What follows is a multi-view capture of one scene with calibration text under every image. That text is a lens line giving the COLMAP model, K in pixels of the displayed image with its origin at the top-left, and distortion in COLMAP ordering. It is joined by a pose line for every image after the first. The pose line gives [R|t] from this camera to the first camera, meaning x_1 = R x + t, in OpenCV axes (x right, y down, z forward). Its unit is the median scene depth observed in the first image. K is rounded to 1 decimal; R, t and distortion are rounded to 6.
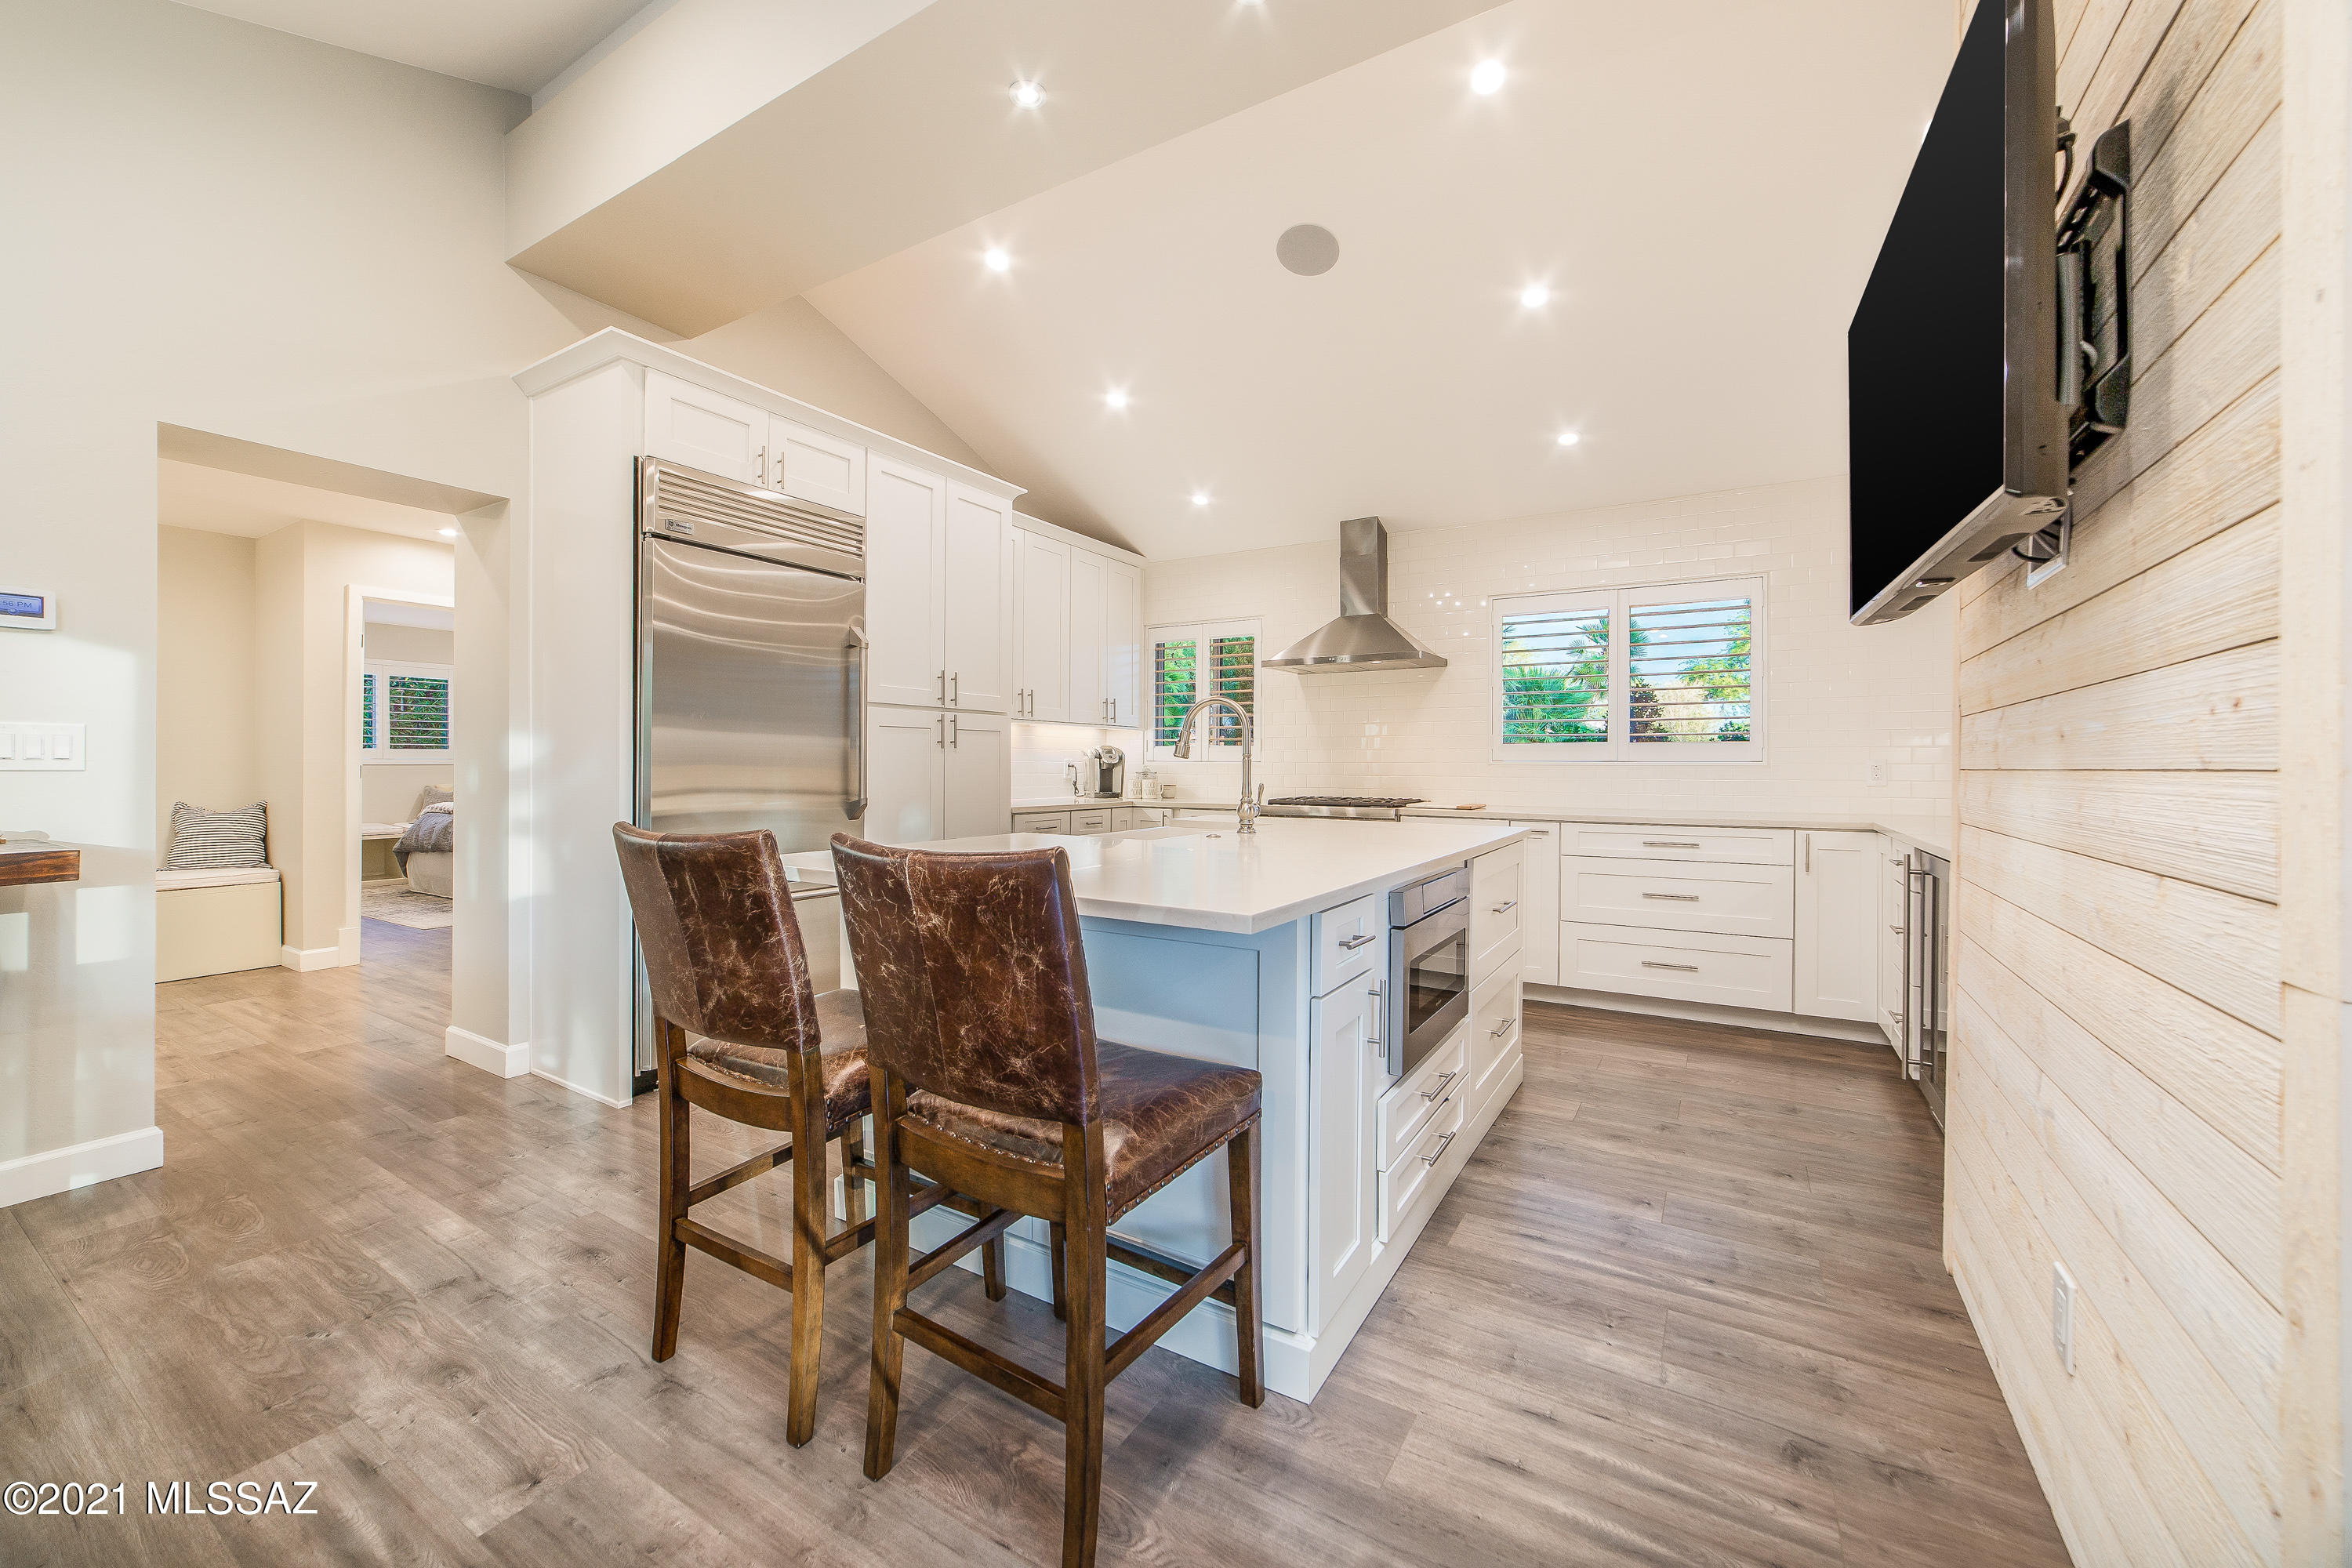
lens RADIAL K [[899.7, 0, 1173.6], [0, 899.7, 765.6], [0, 0, 1]] dist [-0.001641, 0.000163]
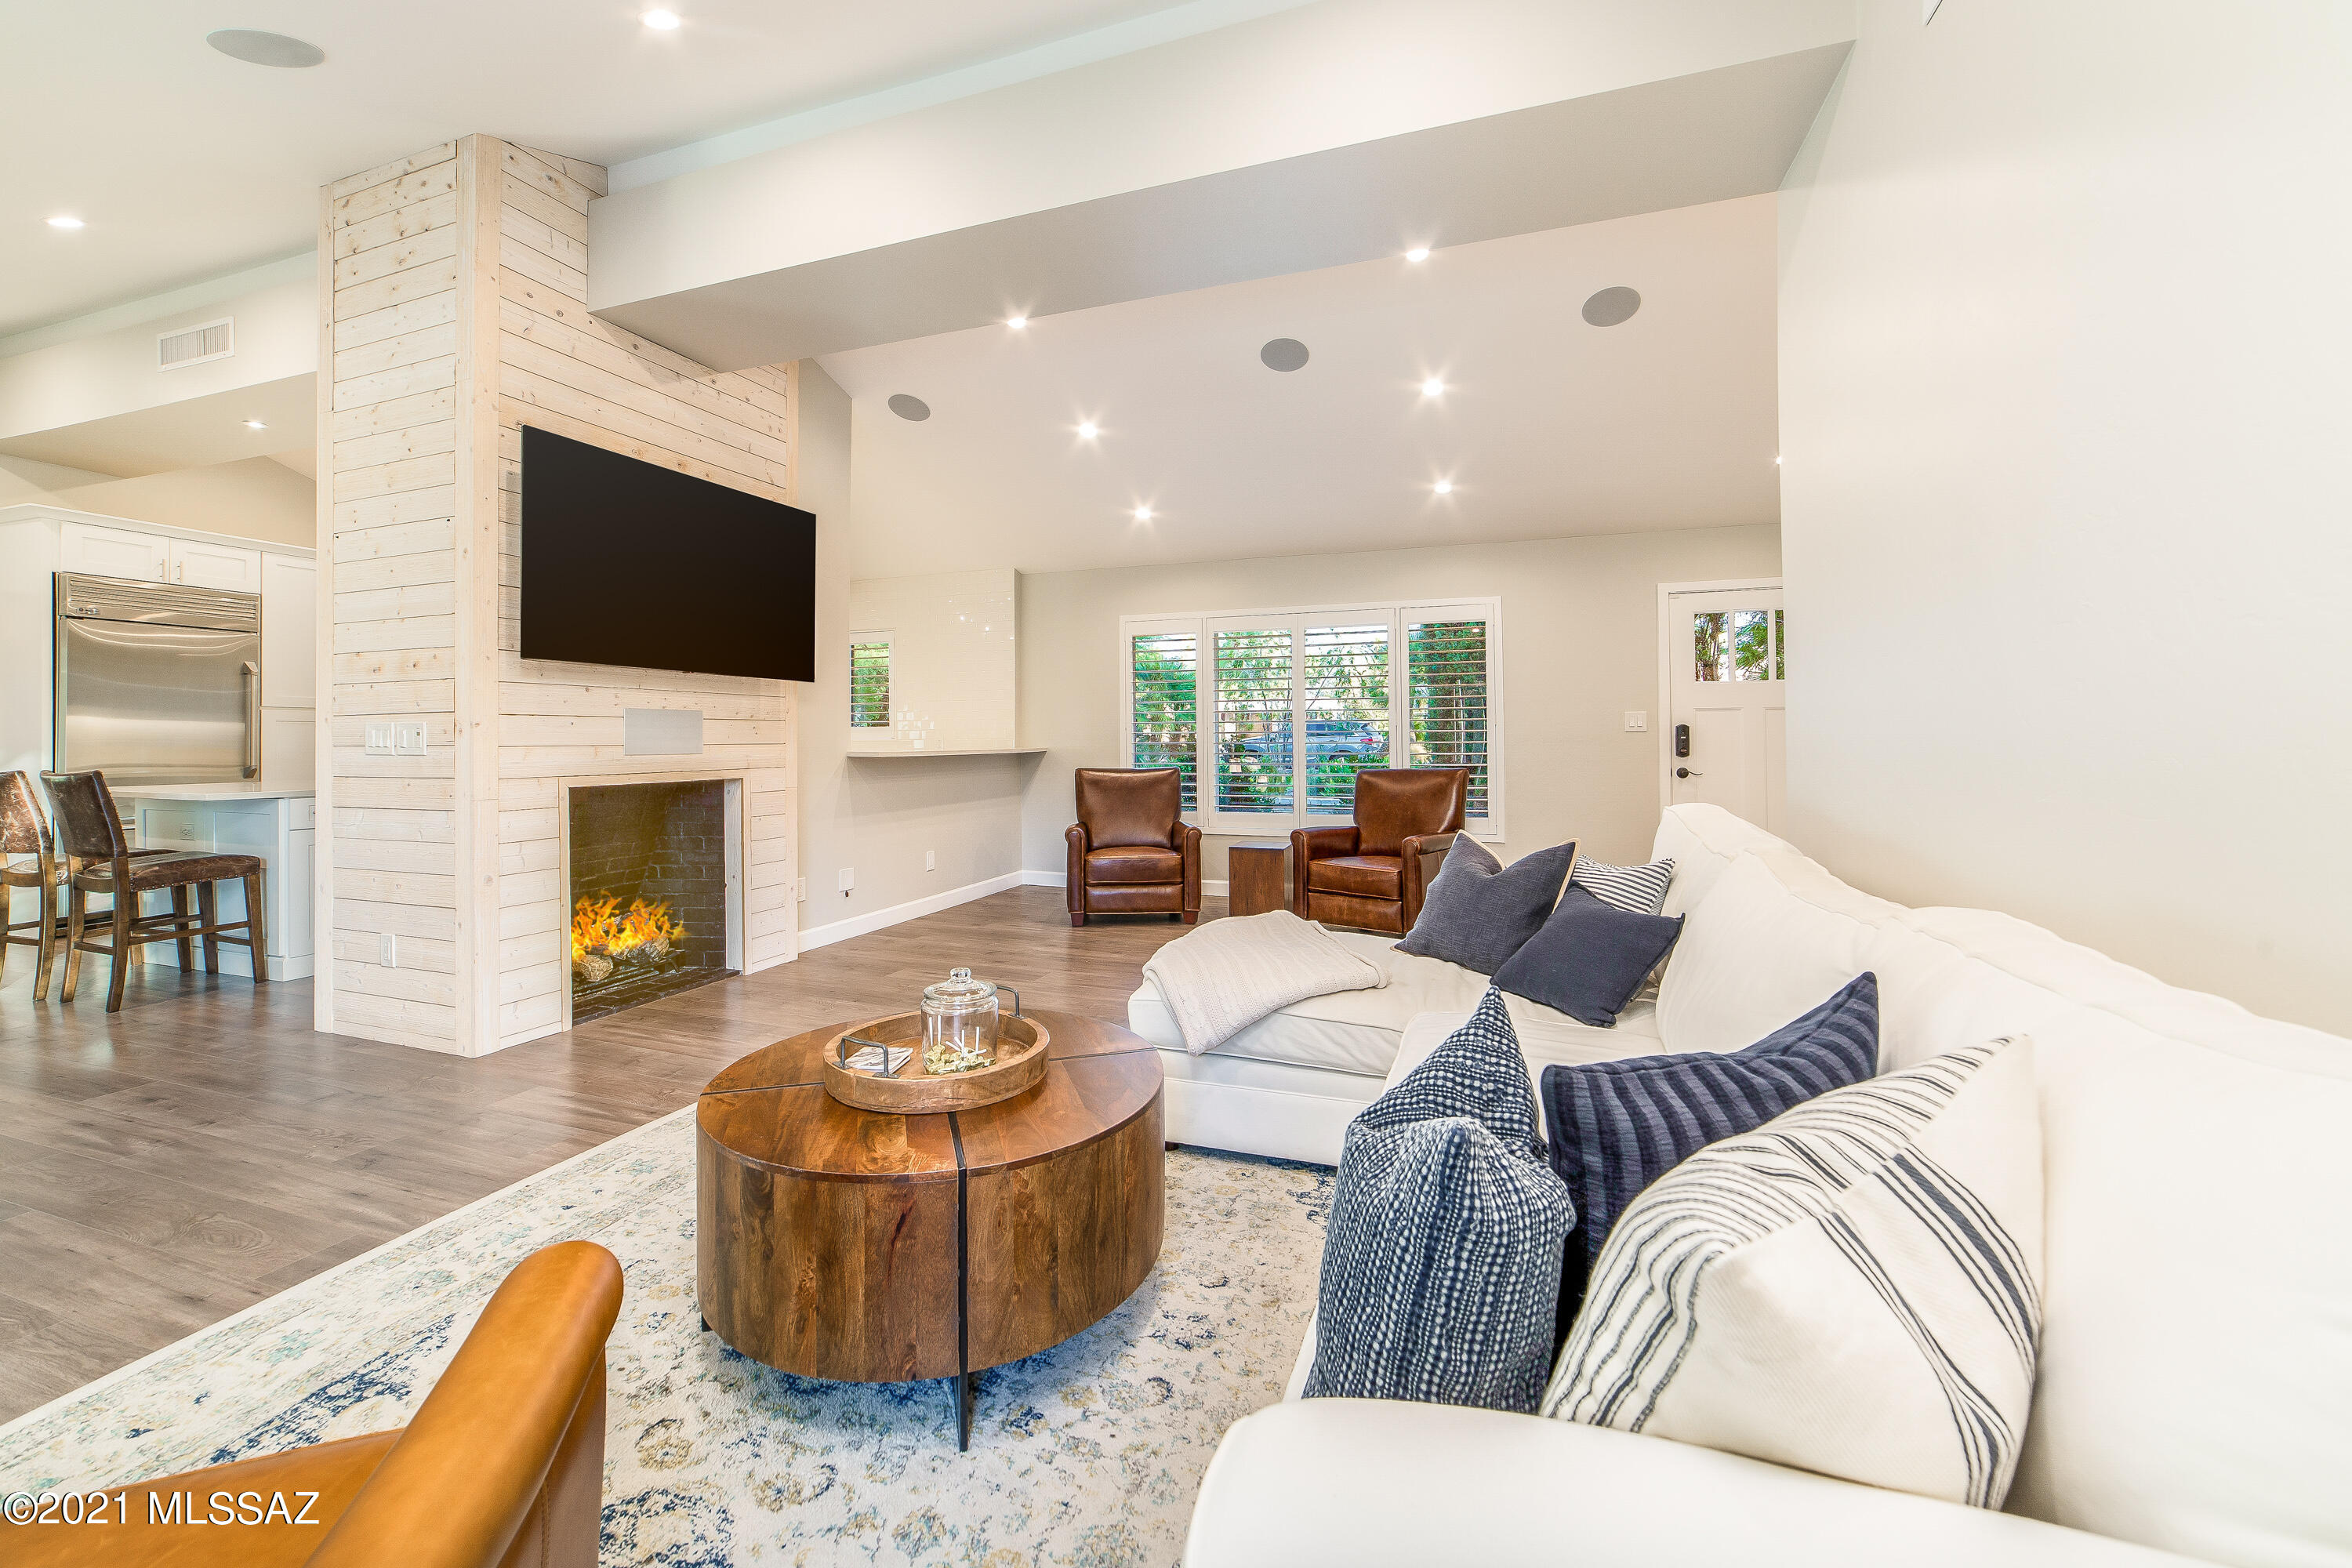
lens RADIAL K [[958.8, 0, 1167.7], [0, 958.8, 736.7], [0, 0, 1]] dist [-0.001225, 0.009468]
pose [[0.986587, -0.006623, 0.163101, 2.234857], [0.007390, 0.999964, -0.004096, 0.007222], [-0.163068, 0.005247, 0.986601, -2.223544]]
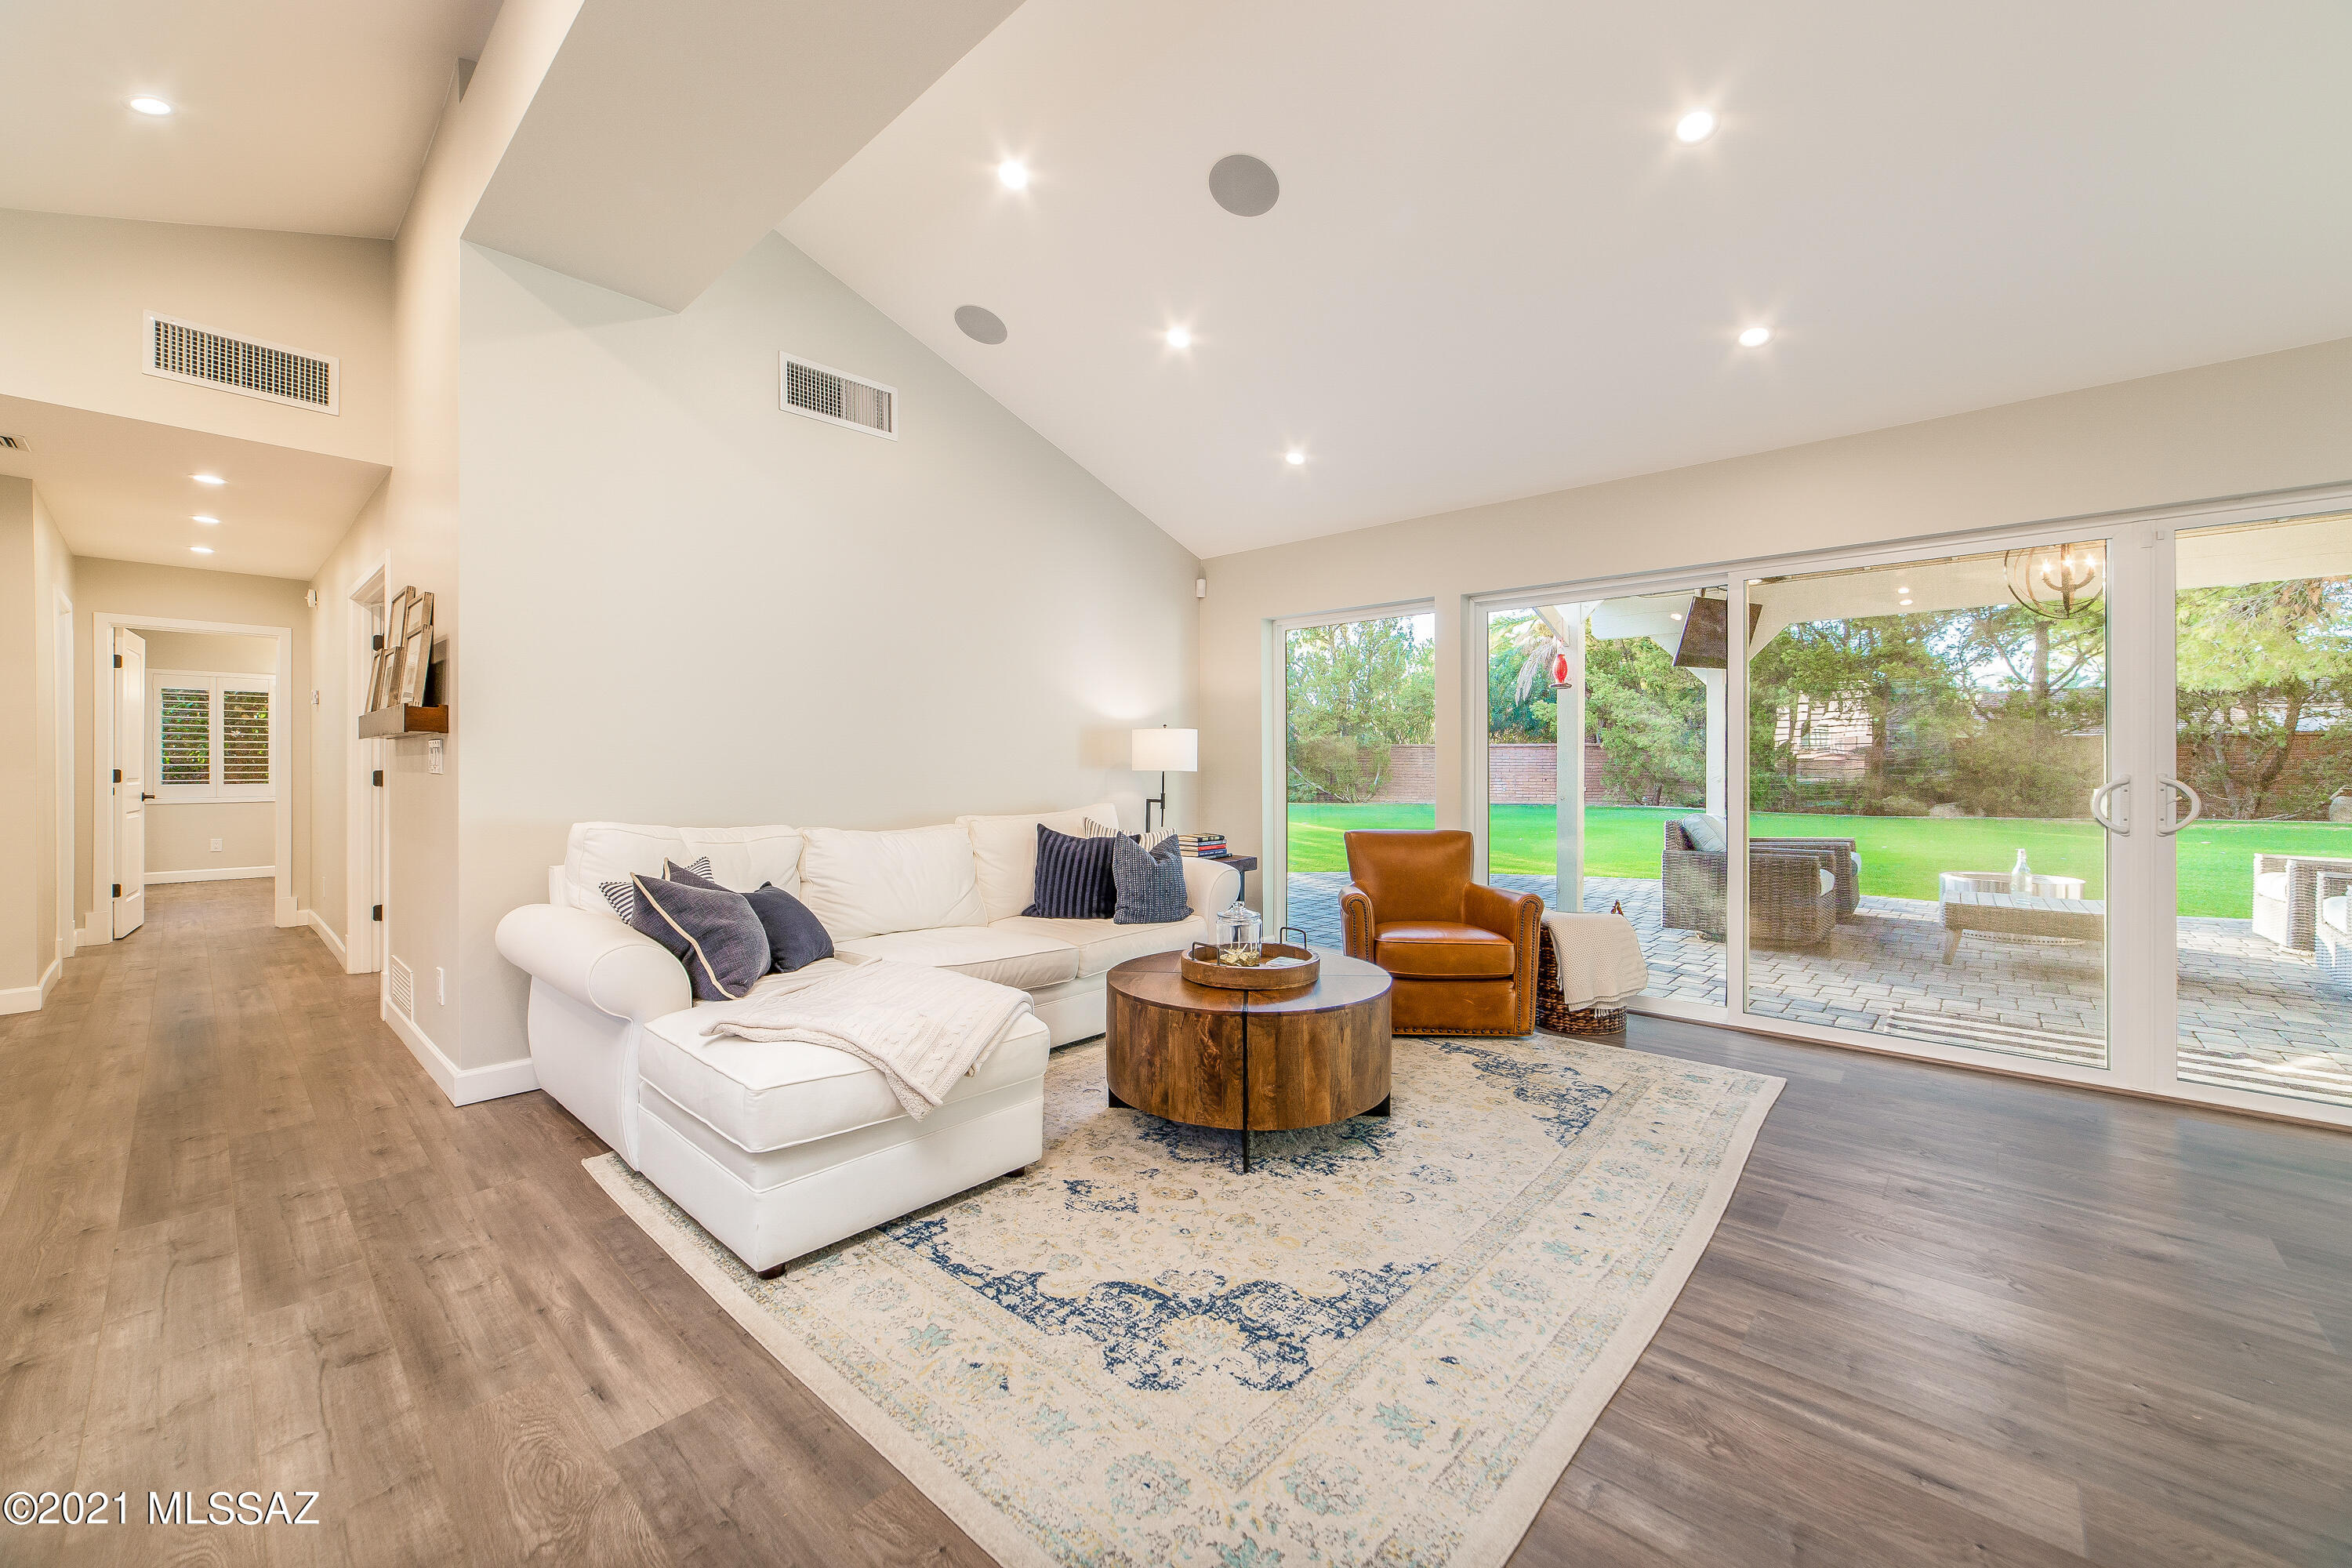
lens RADIAL K [[899.7, 0, 1173.6], [0, 899.7, 765.6], [0, 0, 1]] dist [-0.001641, 0.000163]
pose [[-0.974953, -0.001466, 0.222404, 1.895848], [-0.001435, 0.999999, 0.000301, -0.001894], [-0.222405, -0.000026, -0.974954, 0.888124]]
